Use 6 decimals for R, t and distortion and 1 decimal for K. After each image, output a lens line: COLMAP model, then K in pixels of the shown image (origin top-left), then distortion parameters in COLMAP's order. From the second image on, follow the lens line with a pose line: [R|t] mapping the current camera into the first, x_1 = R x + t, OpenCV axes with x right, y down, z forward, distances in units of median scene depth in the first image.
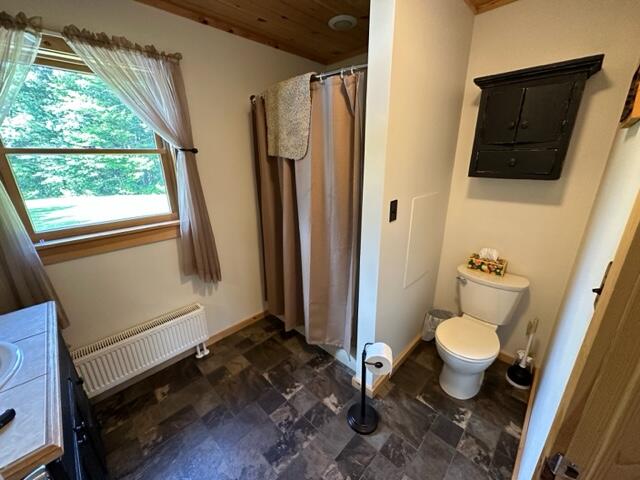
lens RADIAL K [[255.2, 0, 320.8], [0, 255.2, 240.0], [0, 0, 1]] dist [-0.002393, -0.000107]
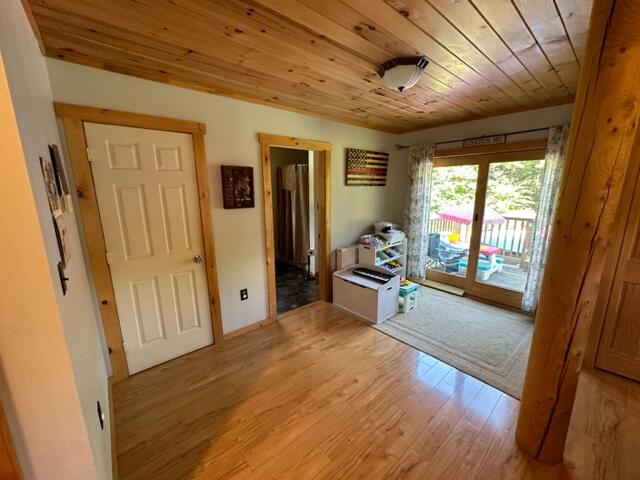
lens RADIAL K [[255.2, 0, 320.8], [0, 255.2, 240.0], [0, 0, 1]] dist [-0.002393, -0.000107]
pose [[0.996835, 0.021257, -0.076602, 0.455419], [-0.029796, 0.993249, -0.112110, 0.526476], [0.073702, 0.114038, 0.990739, -1.696276]]
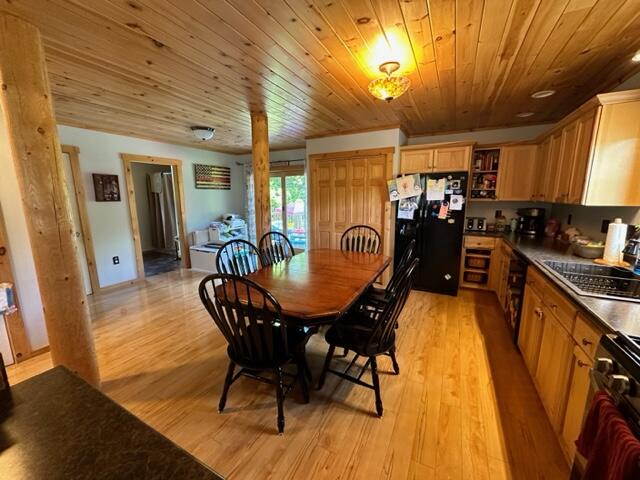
lens RADIAL K [[255.2, 0, 320.8], [0, 255.2, 240.0], [0, 0, 1]] dist [-0.002393, -0.000107]
pose [[0.955820, -0.042457, 0.290870, 0.990529], [0.083819, 0.987799, -0.131252, 0.979747], [-0.281748, 0.149834, 0.947717, -2.896521]]
